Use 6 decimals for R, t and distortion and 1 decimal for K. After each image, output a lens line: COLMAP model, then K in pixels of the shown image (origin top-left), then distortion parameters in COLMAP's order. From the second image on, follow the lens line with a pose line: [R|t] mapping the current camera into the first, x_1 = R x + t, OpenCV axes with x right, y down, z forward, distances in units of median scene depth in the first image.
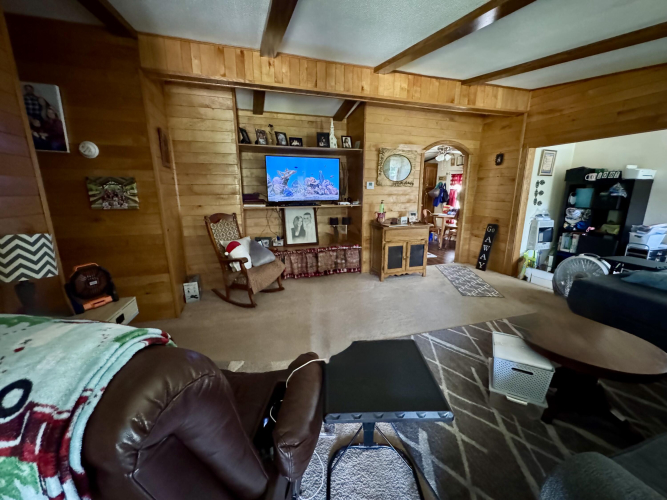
lens RADIAL K [[266.5, 0, 333.5], [0, 266.5, 247.3], [0, 0, 1]] dist [-0.002545, 0.000104]
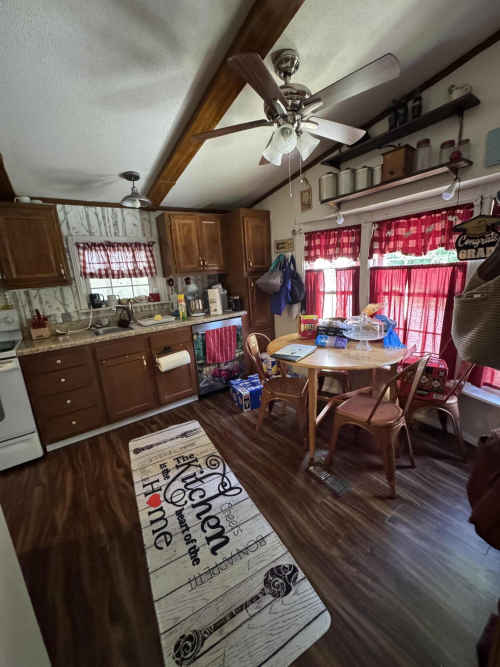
lens RADIAL K [[266.5, 0, 251.5], [0, 266.5, 332.5], [0, 0, 1]] dist [-0.002545, 0.000104]
pose [[0.959265, -0.112608, 0.259094, 0.465533], [0.113558, 0.993467, 0.011347, -0.264180], [-0.258679, 0.018537, 0.965786, 1.206991]]
